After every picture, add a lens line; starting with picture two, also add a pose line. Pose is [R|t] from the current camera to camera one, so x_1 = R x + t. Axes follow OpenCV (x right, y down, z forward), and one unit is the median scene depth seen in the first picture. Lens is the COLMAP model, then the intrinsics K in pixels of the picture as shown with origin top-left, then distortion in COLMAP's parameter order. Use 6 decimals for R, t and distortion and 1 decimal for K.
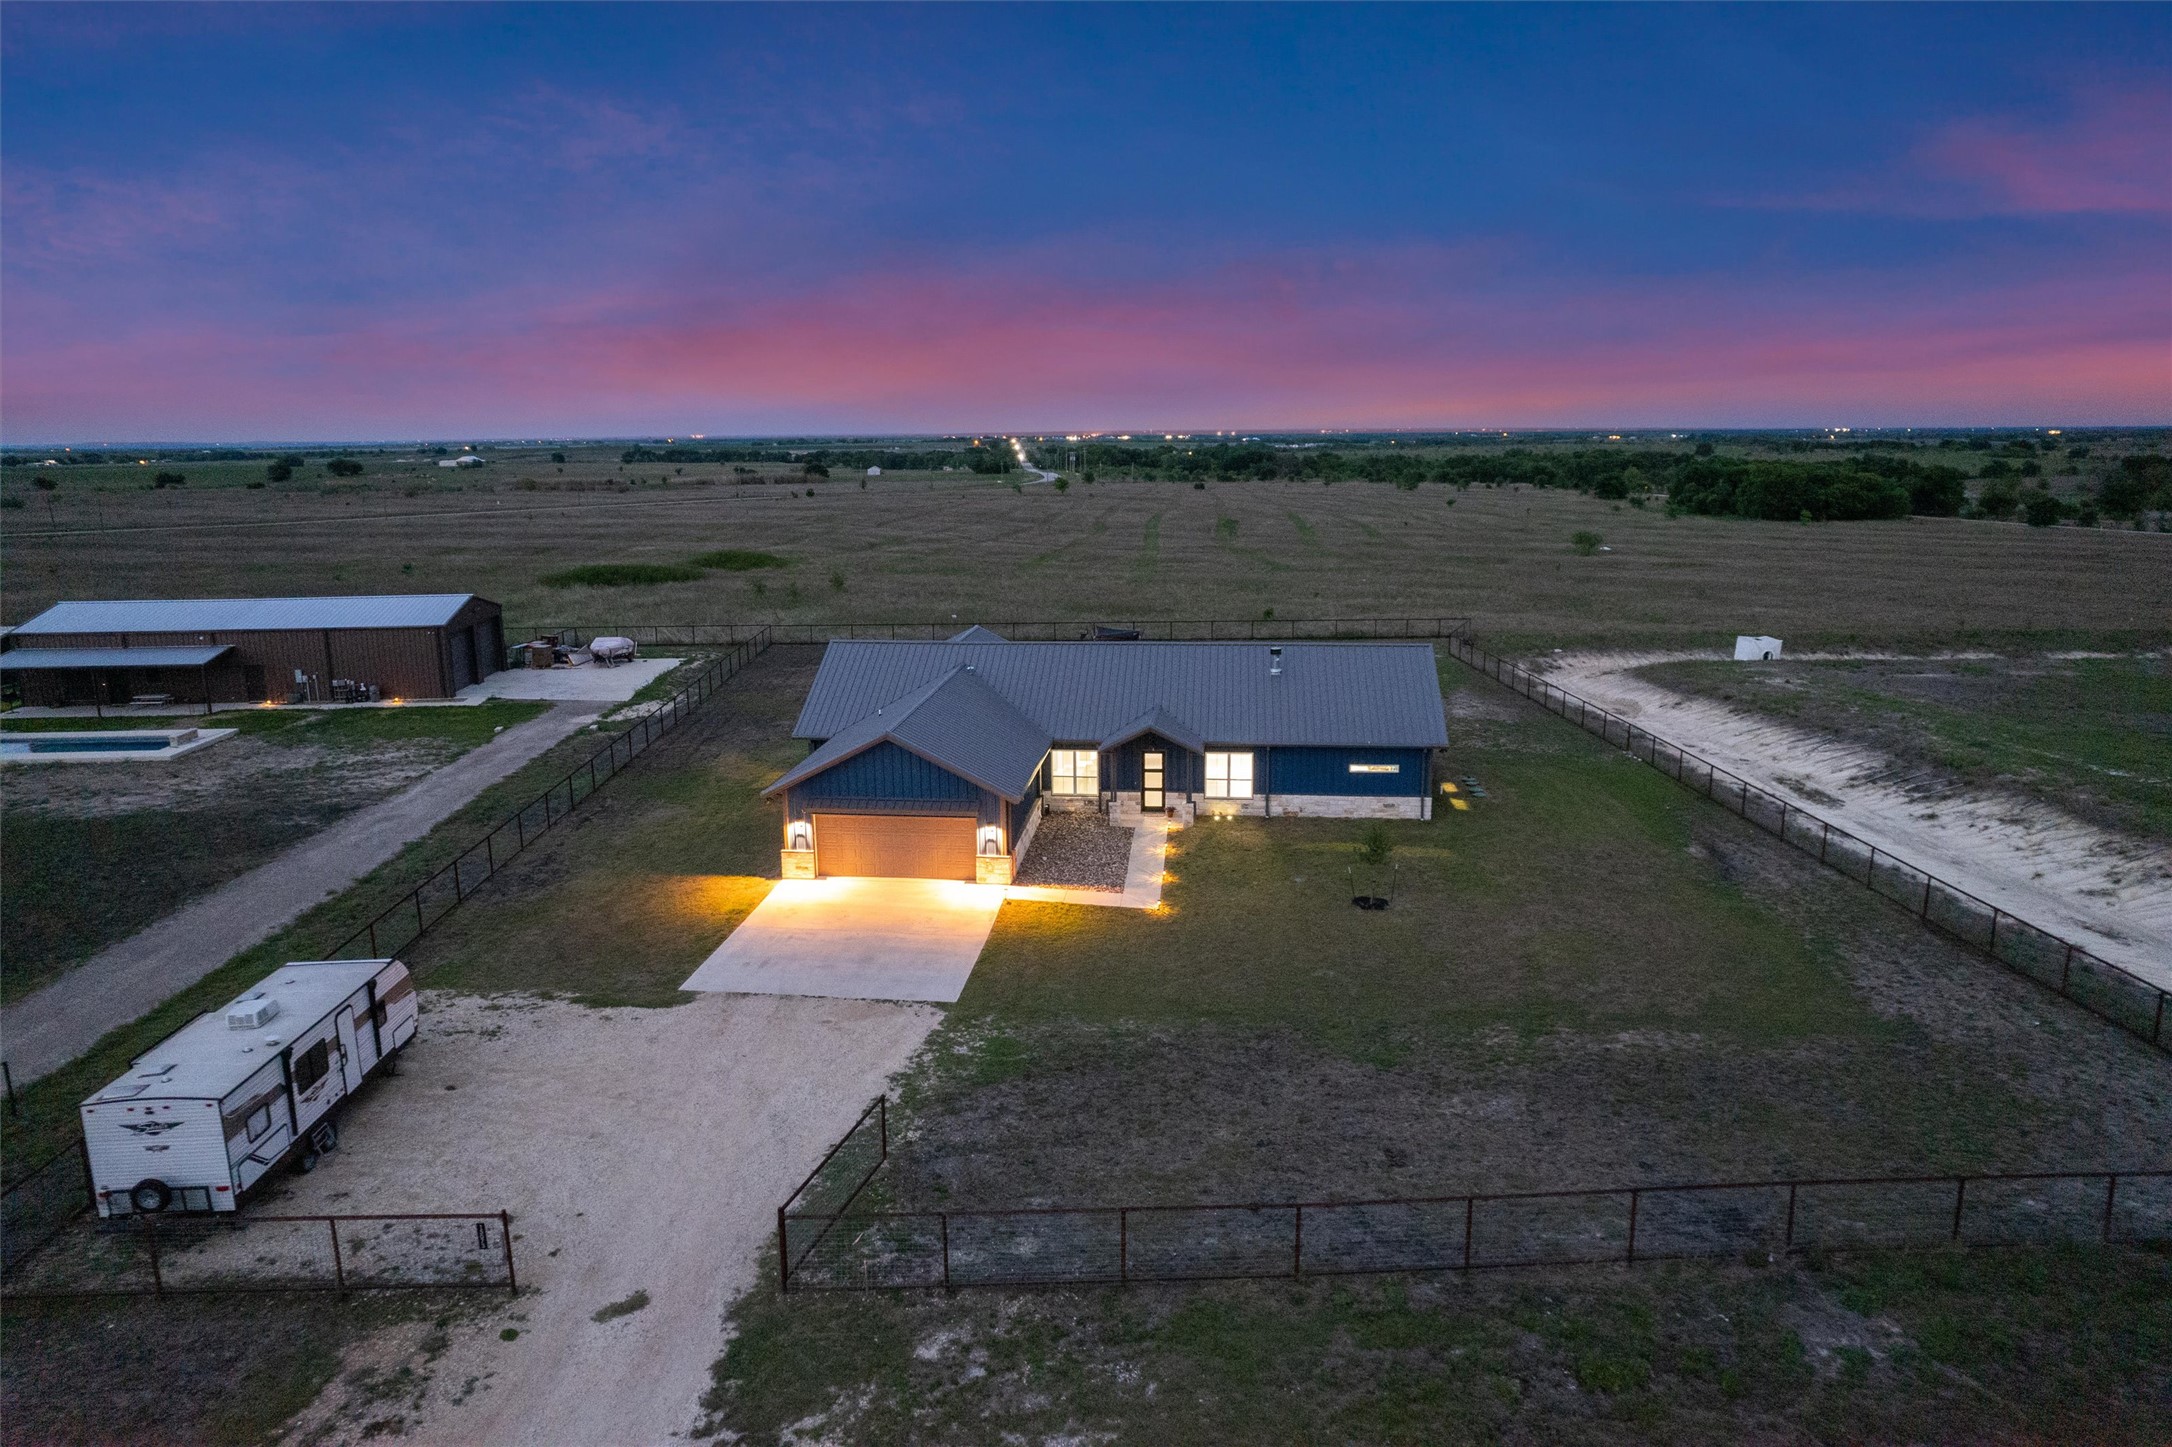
lens RADIAL K [[1391.2, 0, 1086.0], [0, 1391.2, 723.5], [0, 0, 1]] dist [-0.074737, 0.062898]
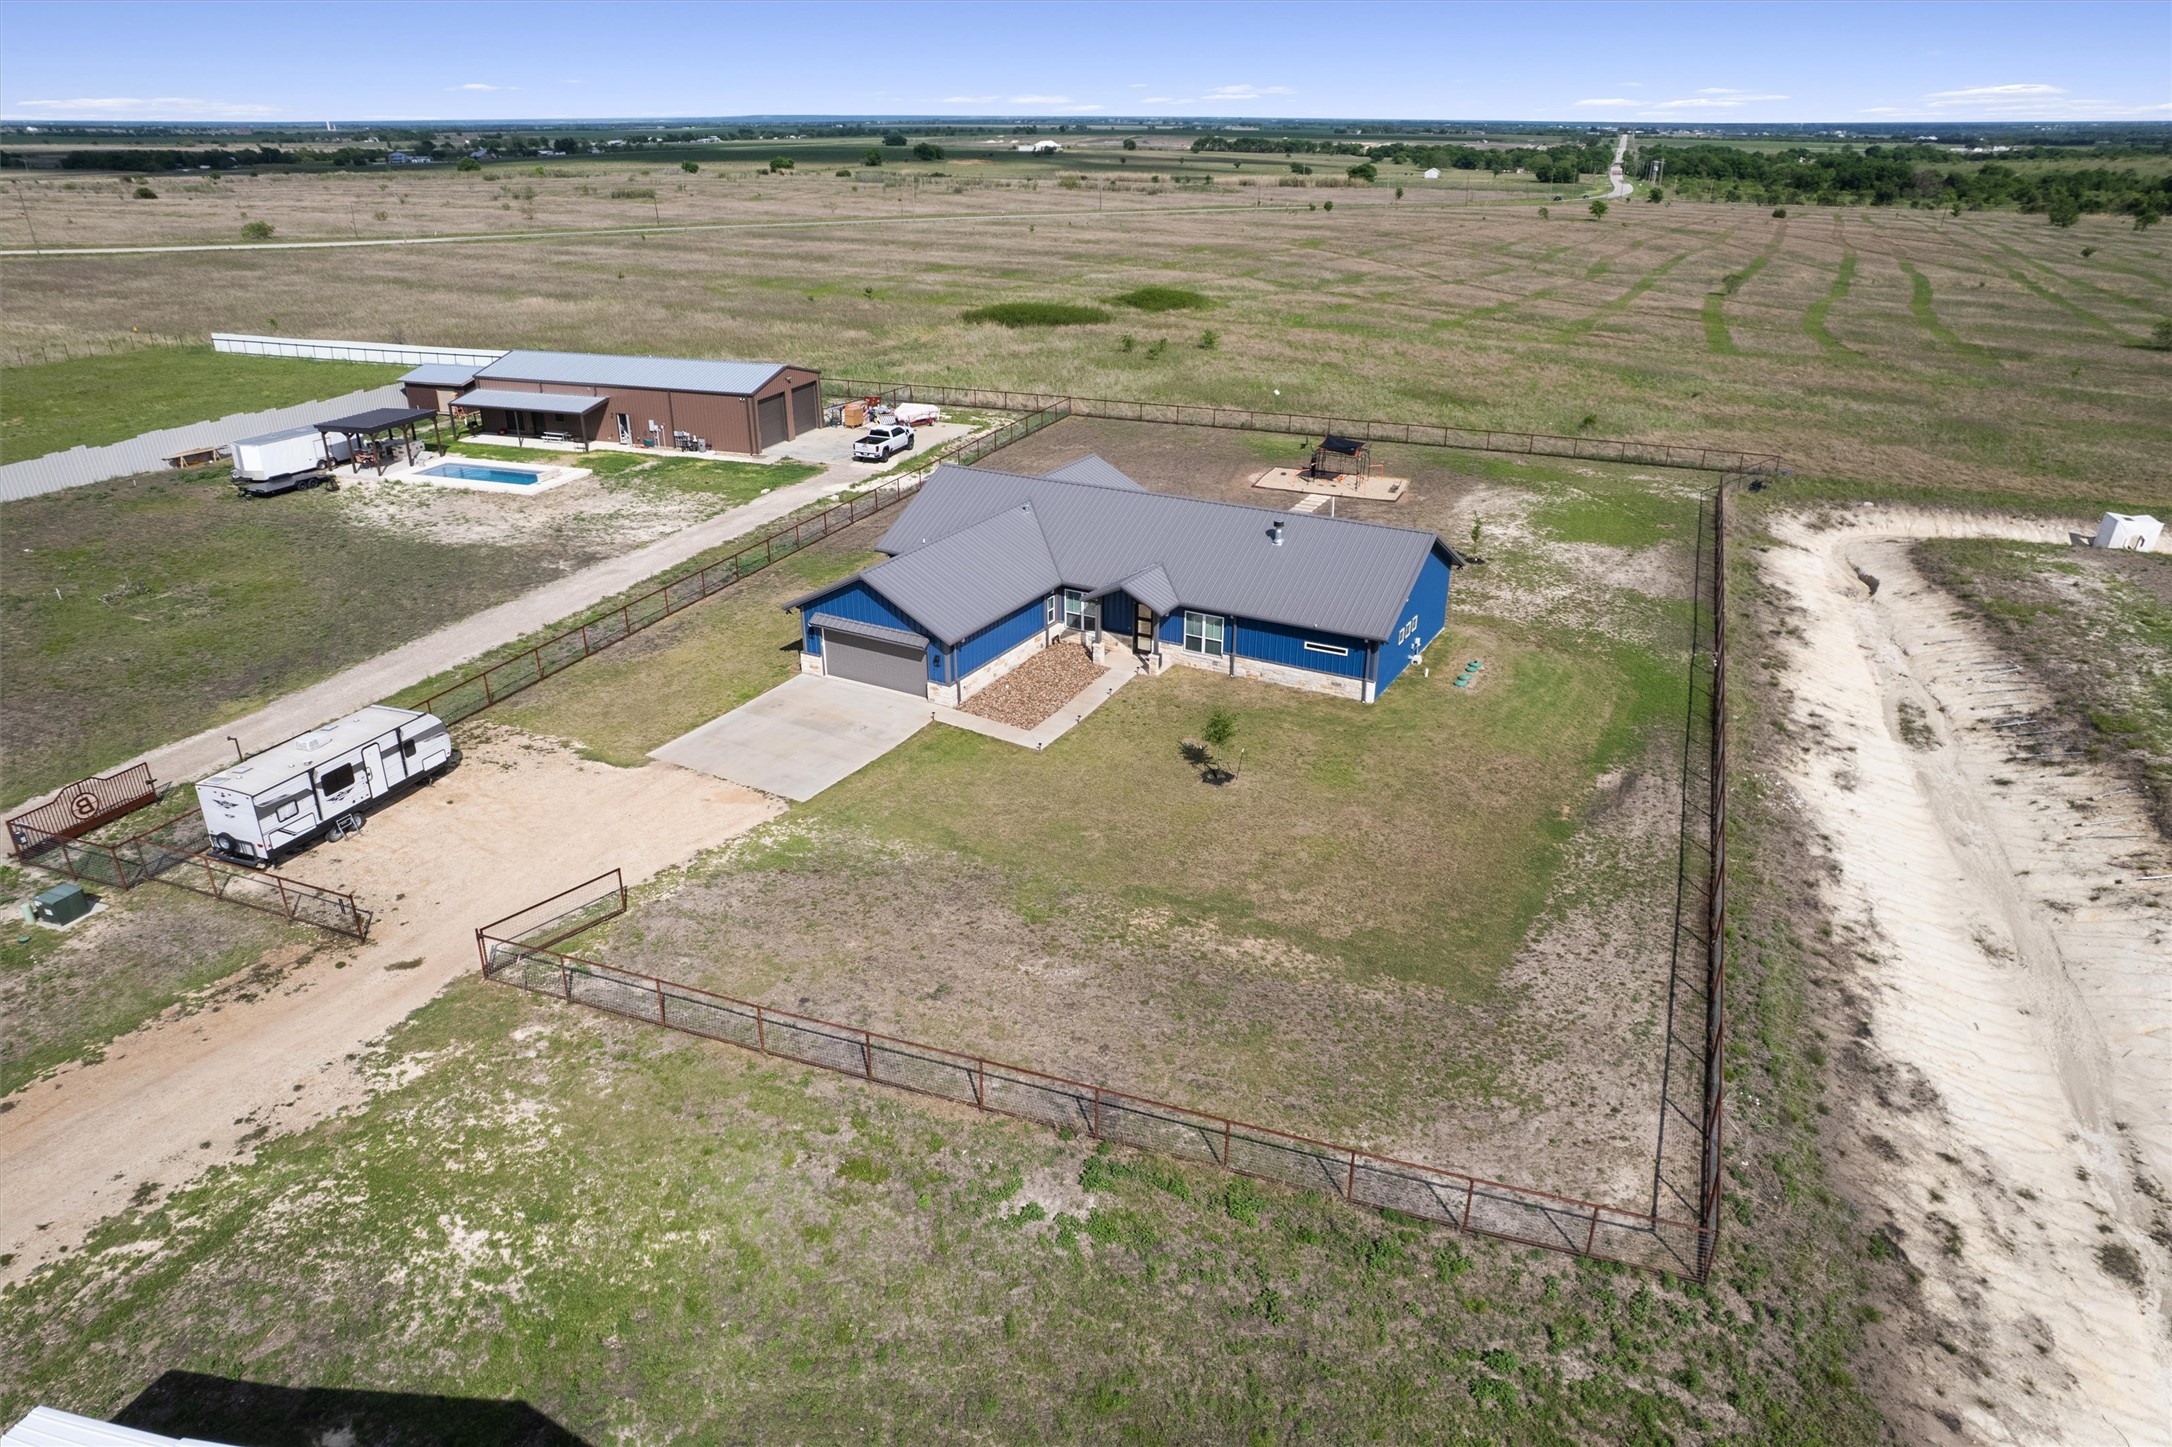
lens RADIAL K [[1391.2, 0, 1086.0], [0, 1391.2, 723.5], [0, 0, 1]] dist [-0.074737, 0.062898]
pose [[0.919154, 0.169567, -0.355533, 0.409302], [-0.091539, 0.969841, 0.225898, -0.131197], [0.383115, -0.175090, 0.906954, -0.059222]]
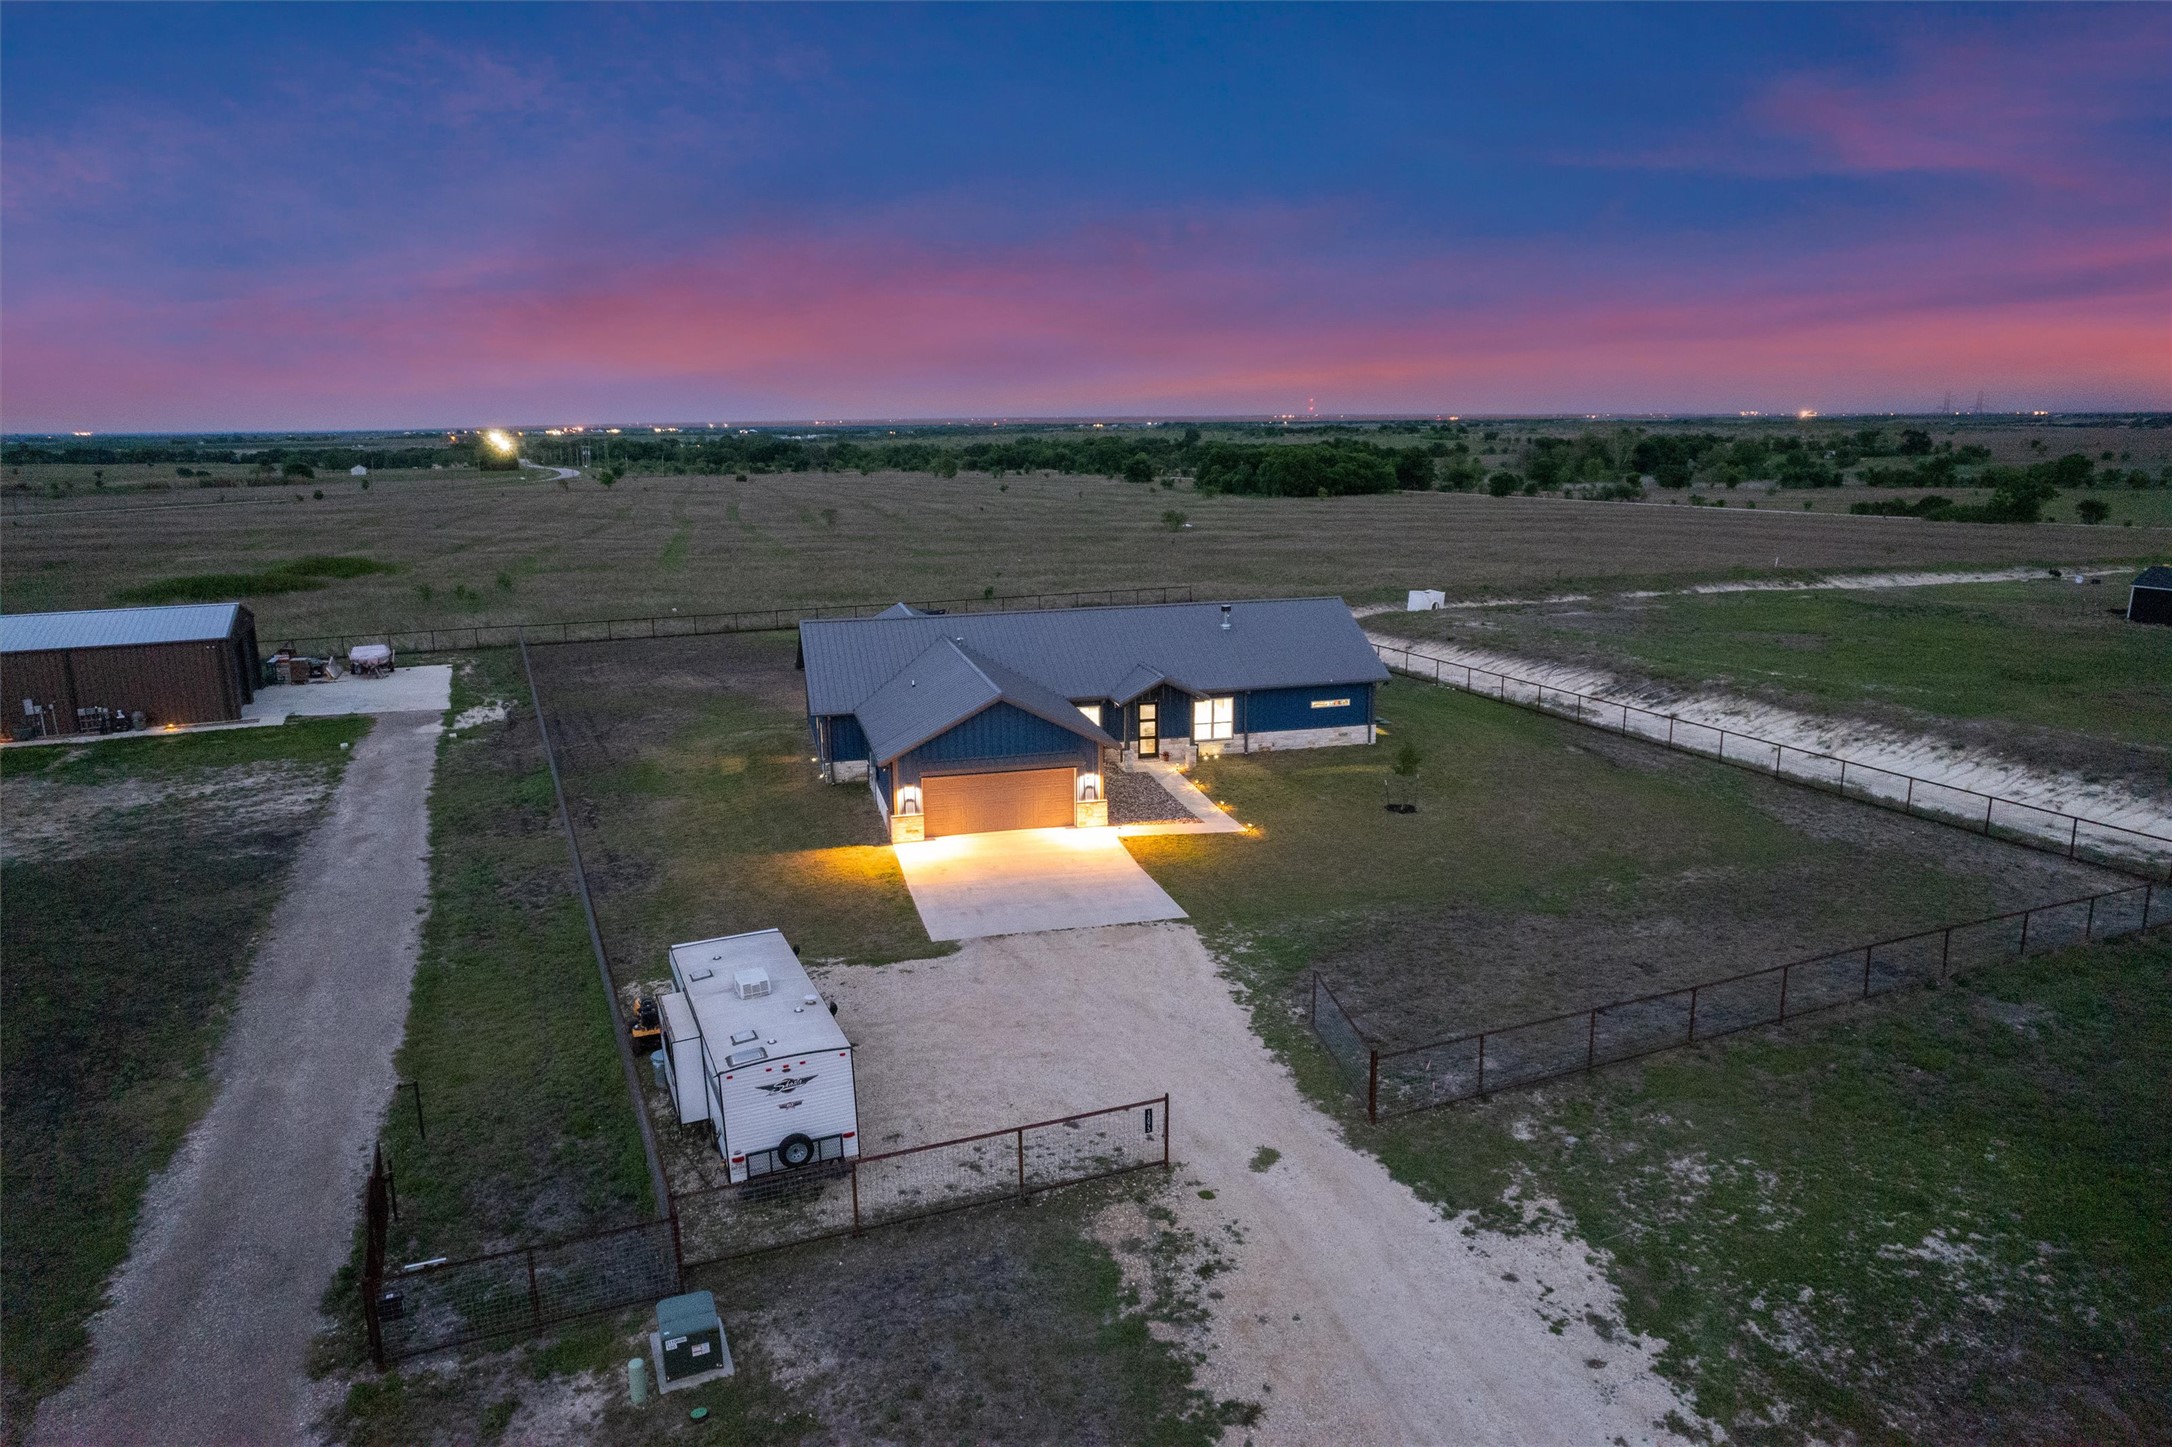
lens RADIAL K [[1391.2, 0, 1086.0], [0, 1391.2, 723.5], [0, 0, 1]] dist [-0.074737, 0.062898]
pose [[0.936749, -0.076196, 0.341607, -0.362404], [0.074152, 0.997065, 0.019060, 0.011293], [-0.342057, 0.007476, 0.939650, -0.020062]]
